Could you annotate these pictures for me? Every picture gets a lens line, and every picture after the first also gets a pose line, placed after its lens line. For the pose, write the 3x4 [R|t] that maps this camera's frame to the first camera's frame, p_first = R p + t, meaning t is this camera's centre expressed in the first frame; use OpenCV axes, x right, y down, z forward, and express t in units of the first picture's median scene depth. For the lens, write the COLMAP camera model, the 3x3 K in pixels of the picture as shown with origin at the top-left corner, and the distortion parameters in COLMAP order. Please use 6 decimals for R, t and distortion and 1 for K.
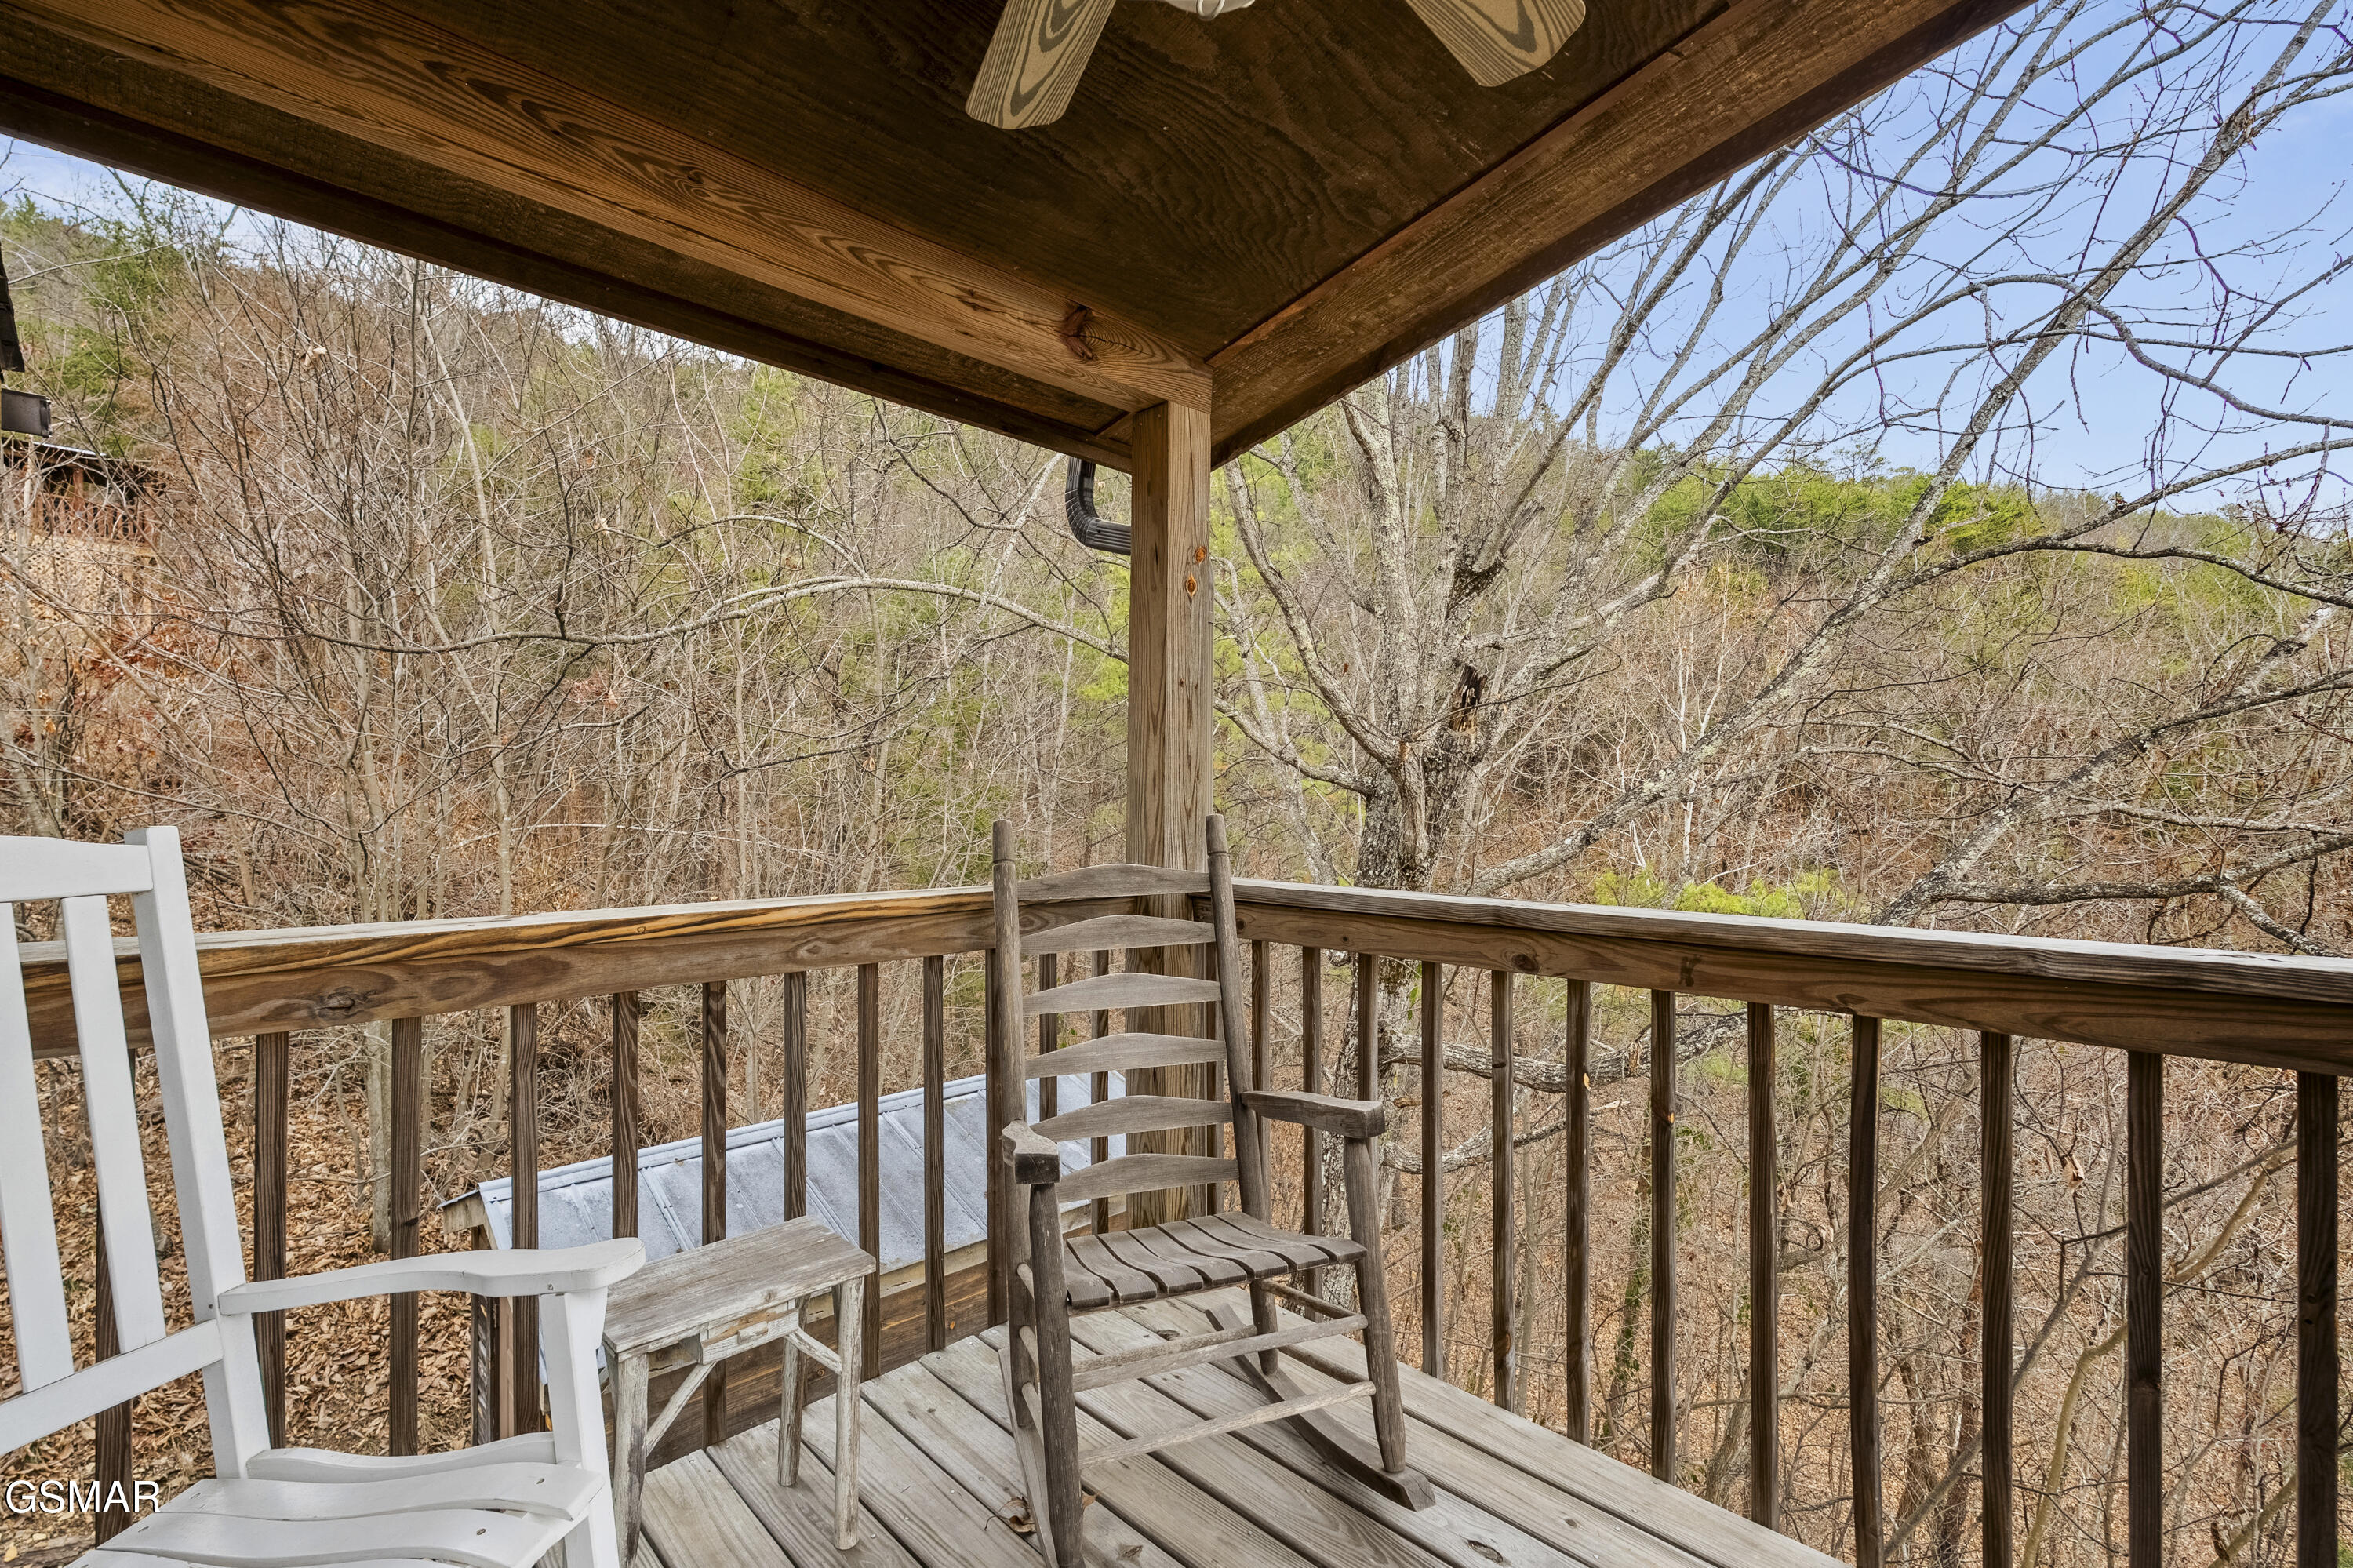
lens RADIAL K [[1031.1, 0, 1160.2], [0, 1031.1, 795.2], [0, 0, 1]] dist [-0.004147, 0.000116]
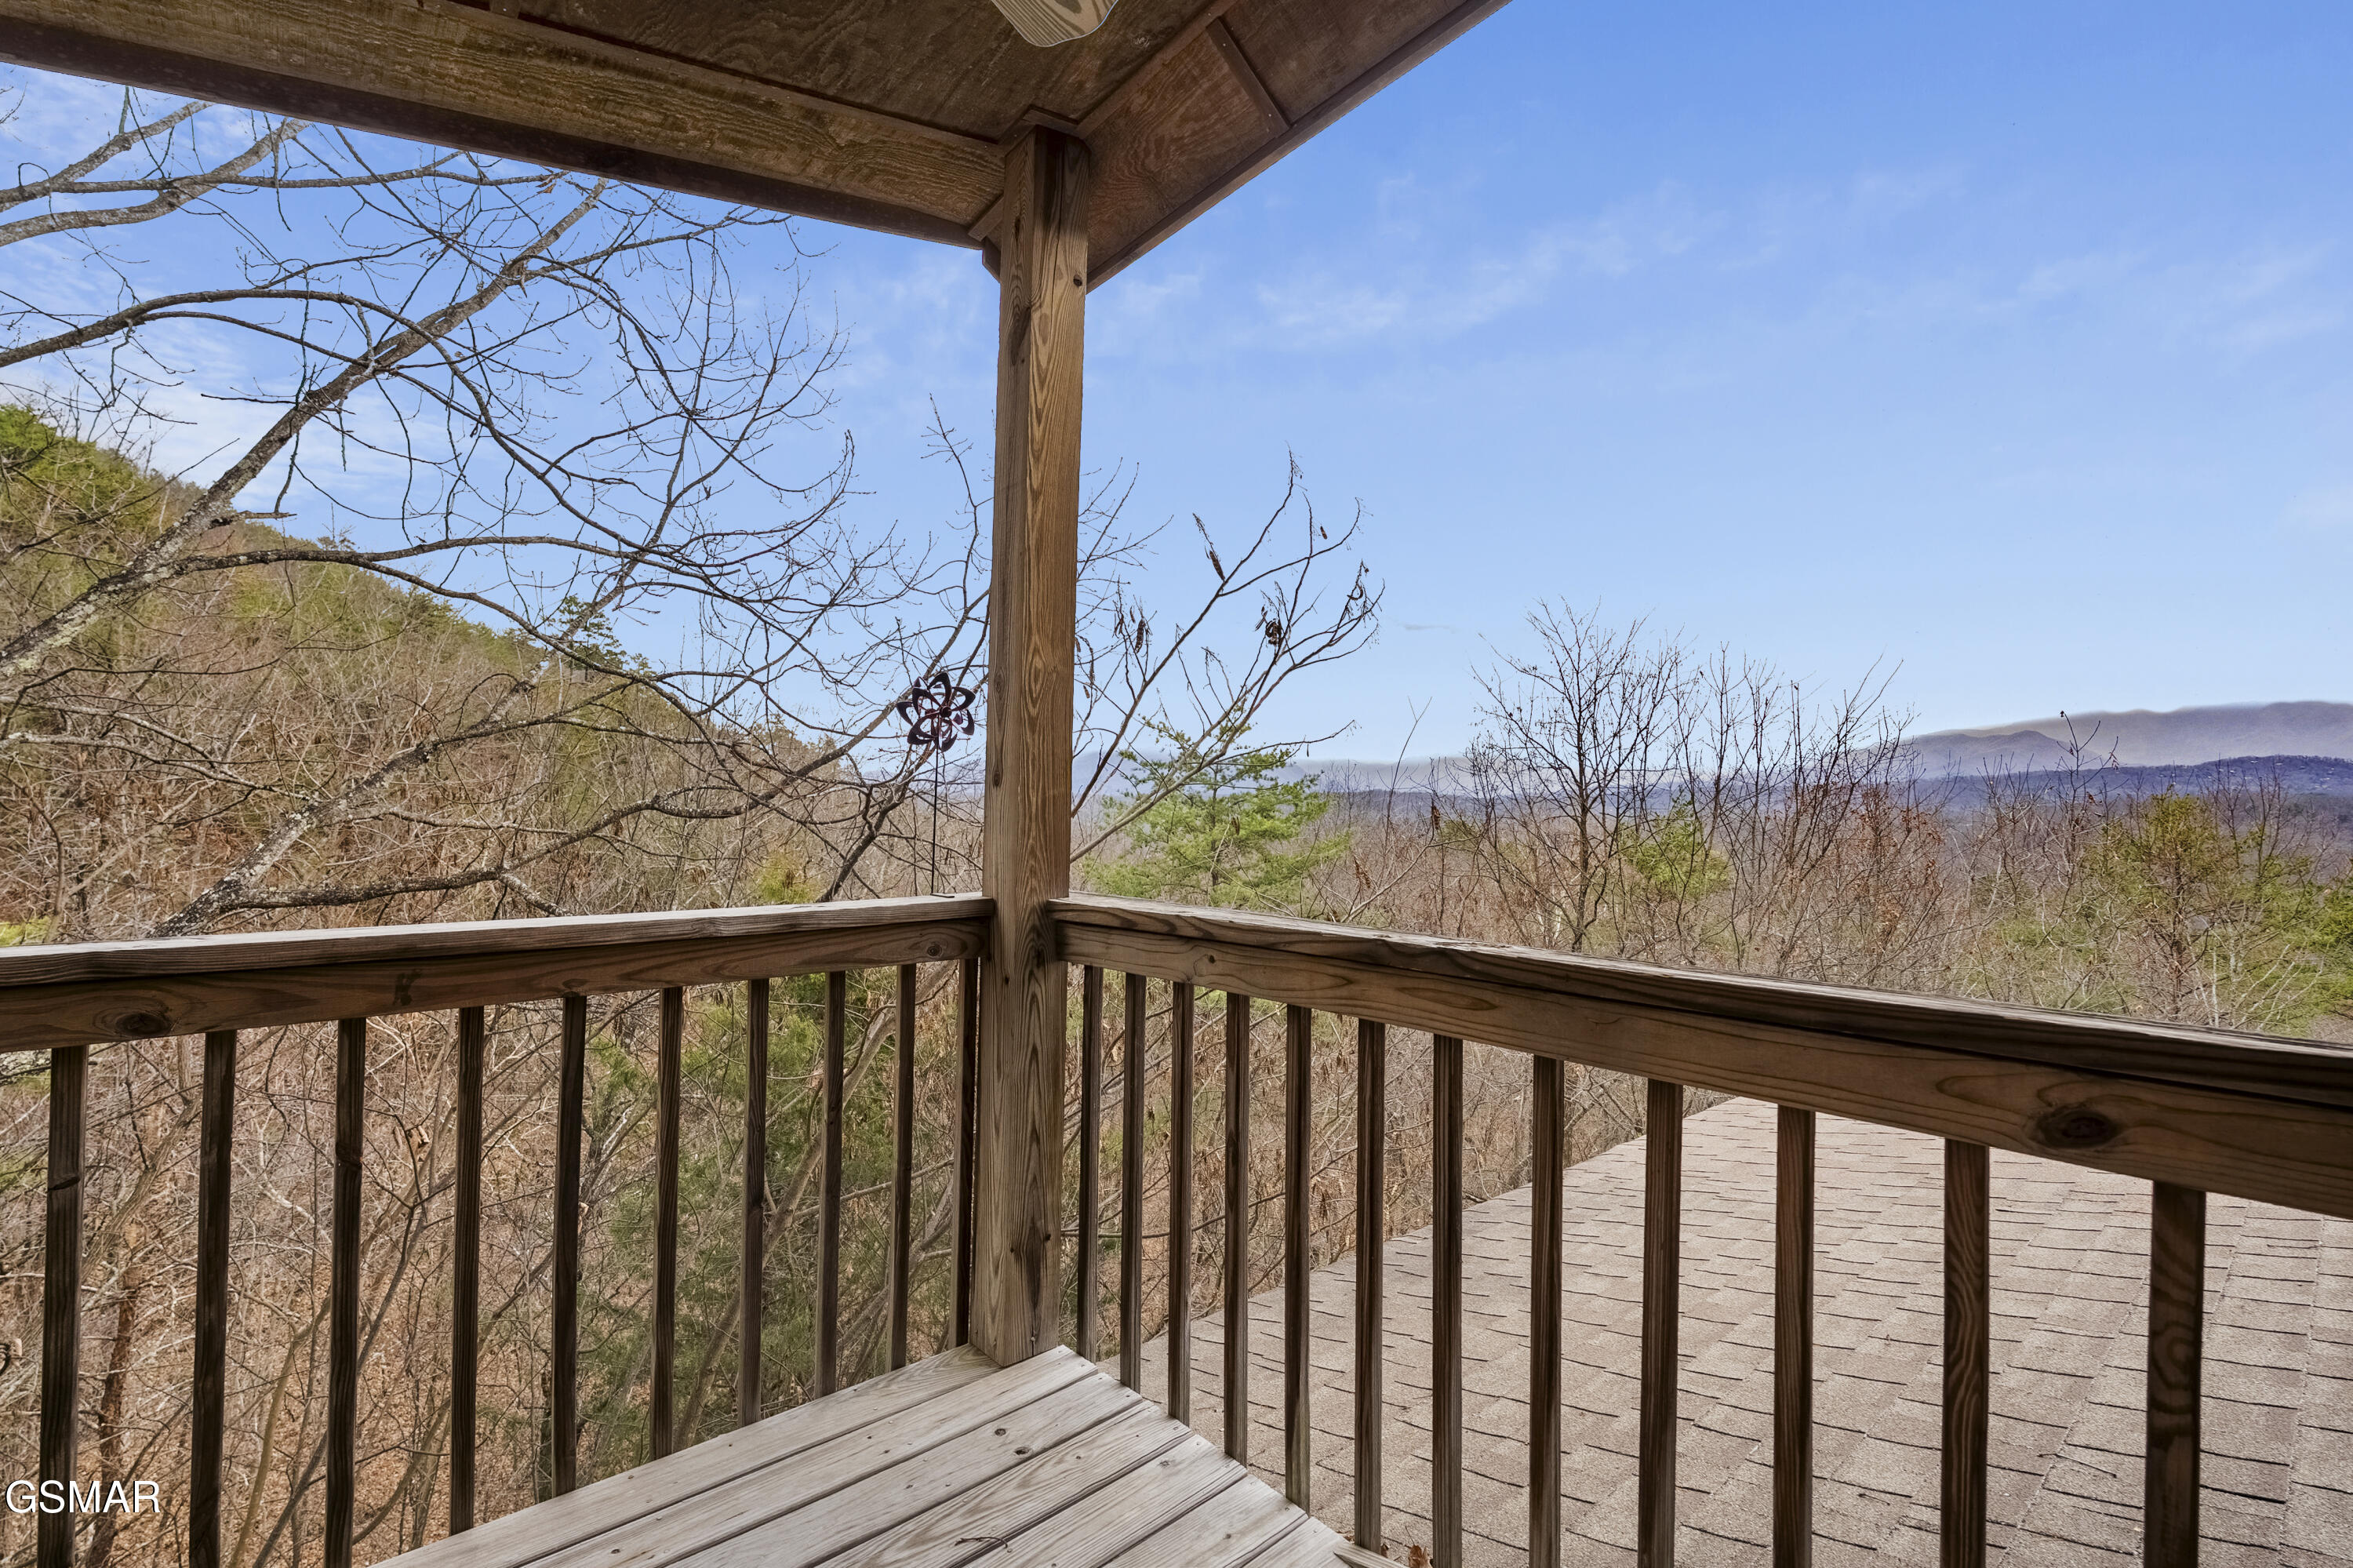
lens RADIAL K [[1031.1, 0, 1161.1], [0, 1031.1, 793.9], [0, 0, 1]] dist [-0.004147, 0.000116]
pose [[0.074842, 0.018697, 0.997020, -0.118444], [-0.012409, 0.999764, -0.017817, 0.002846], [-0.997118, -0.011038, 0.075056, 0.094504]]
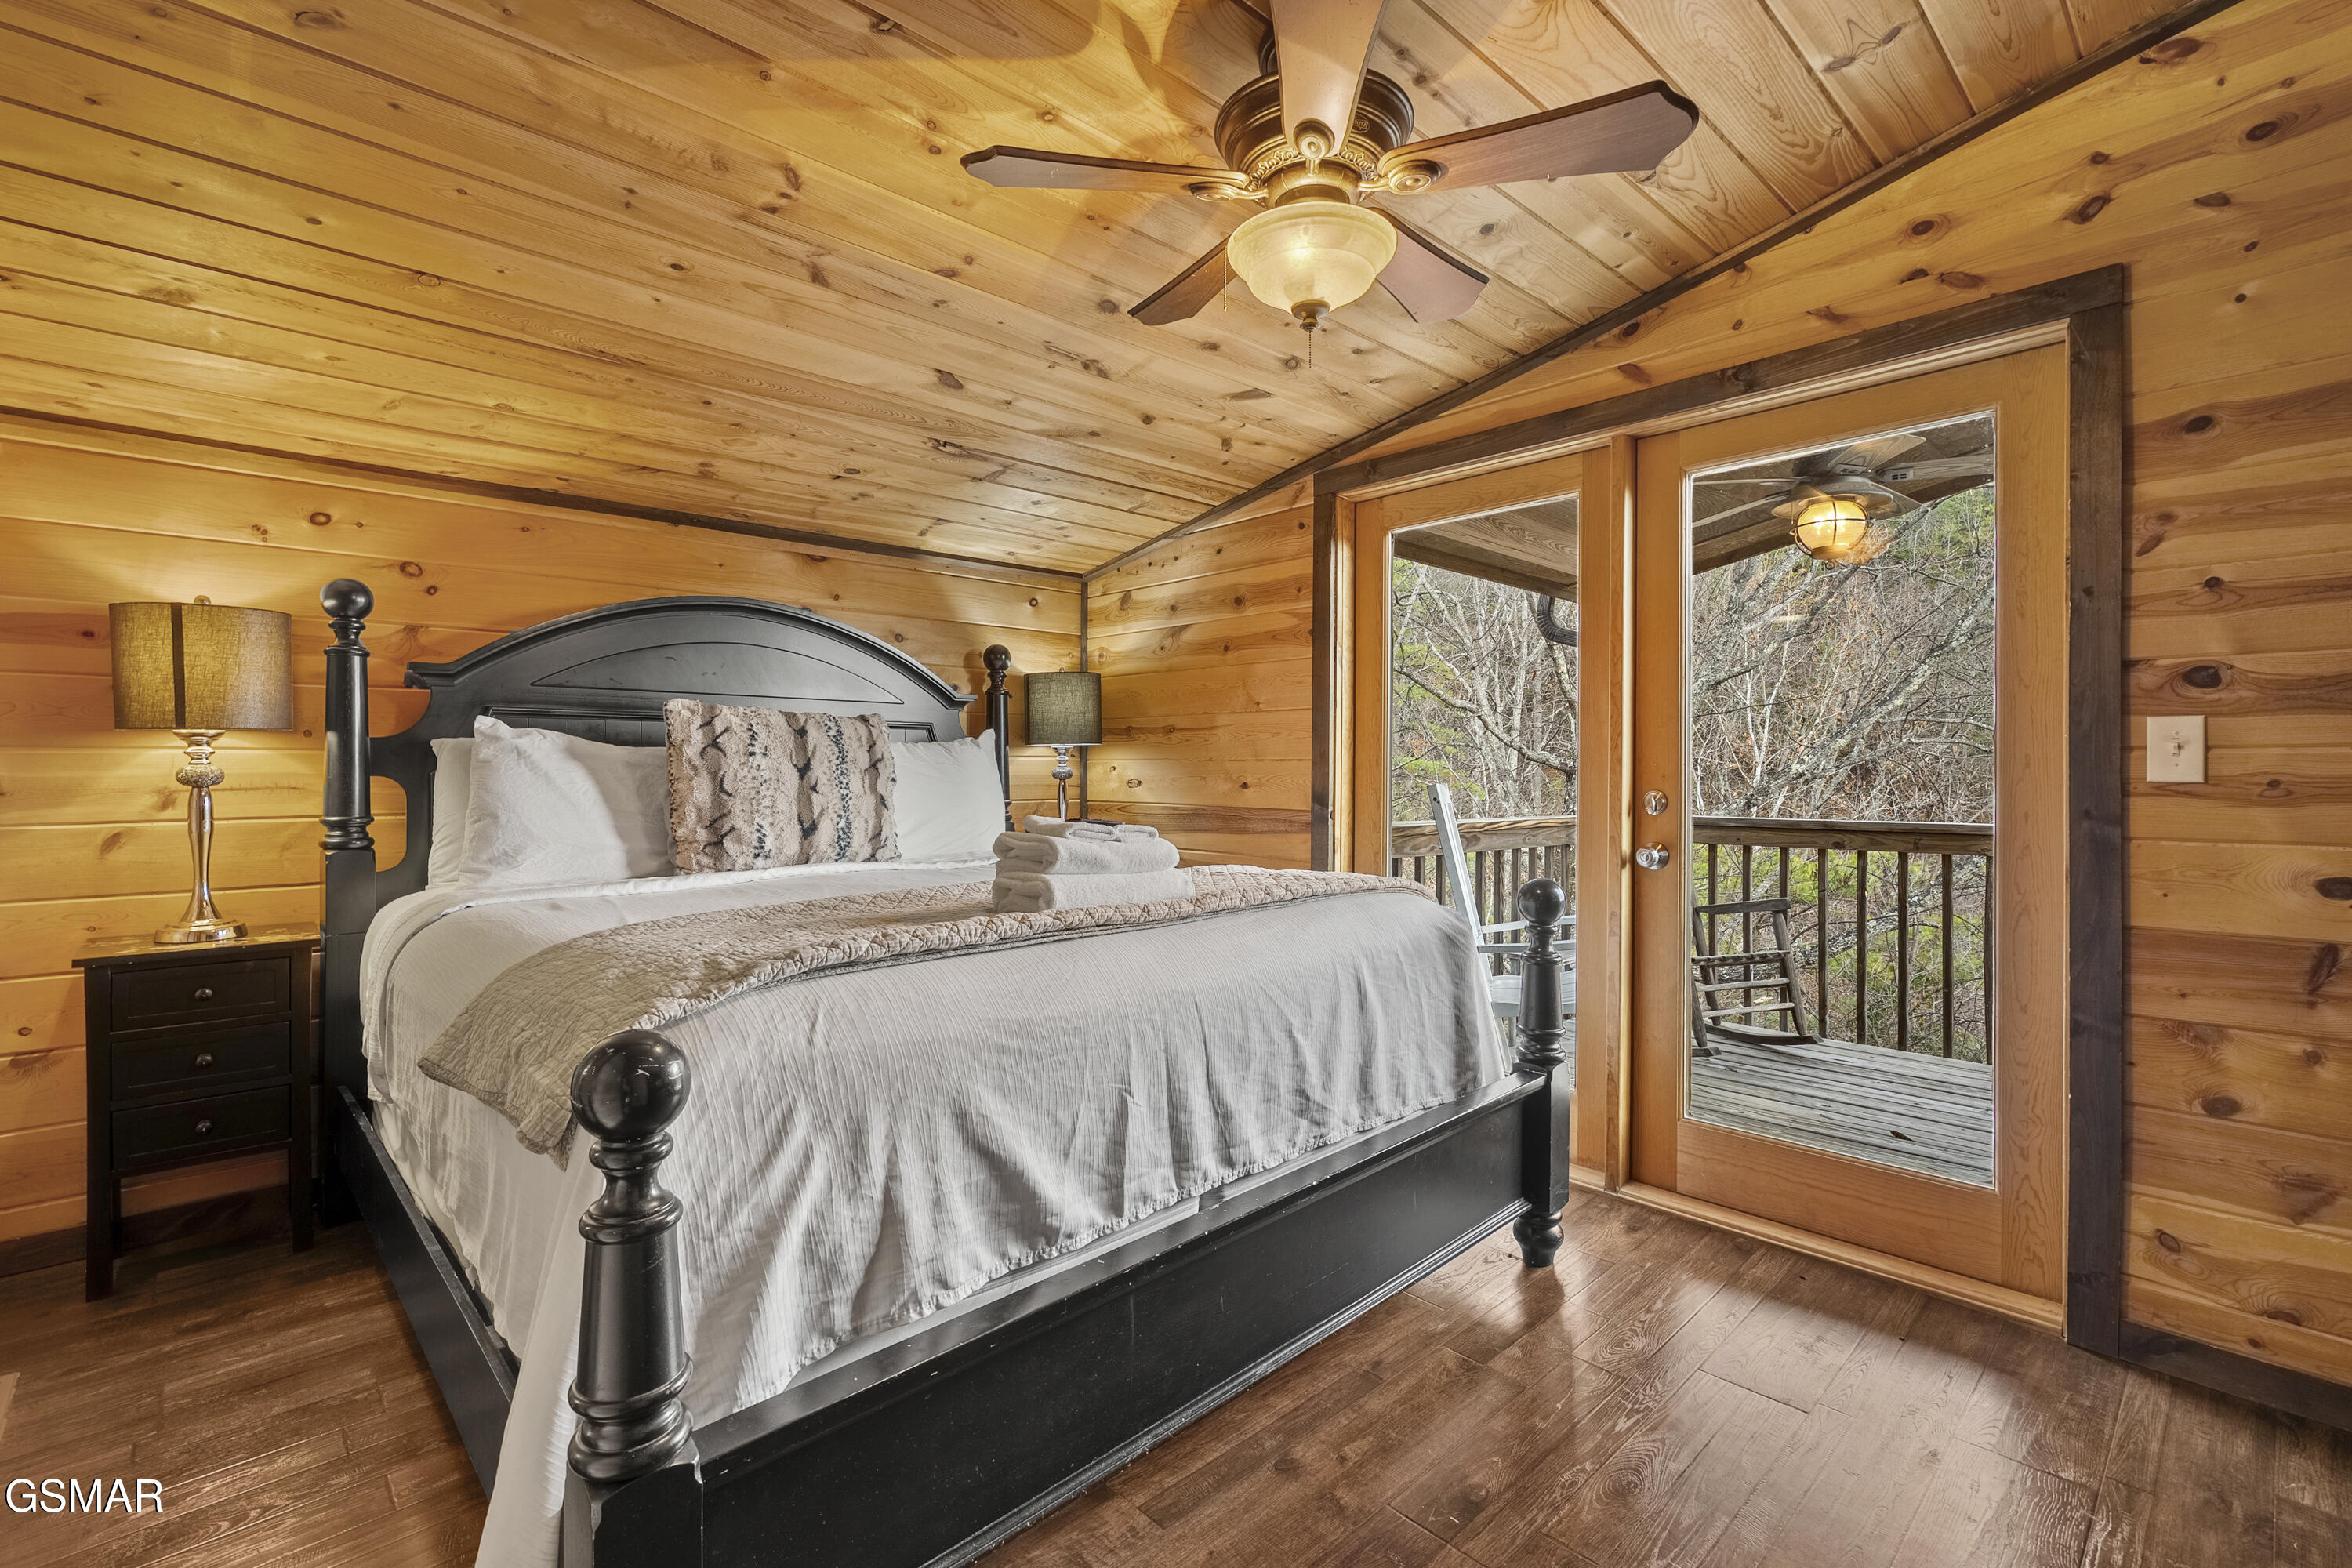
lens RADIAL K [[1030.7, 0, 1174.6], [0, 1030.7, 785.4], [0, 0, 1]] dist [-0.004147, 0.000116]
pose [[0.999723, -0.001101, -0.023515, -0.426892], [0.001365, 0.999936, 0.011229, -0.000291], [0.023501, -0.011258, 0.999660, -0.533809]]
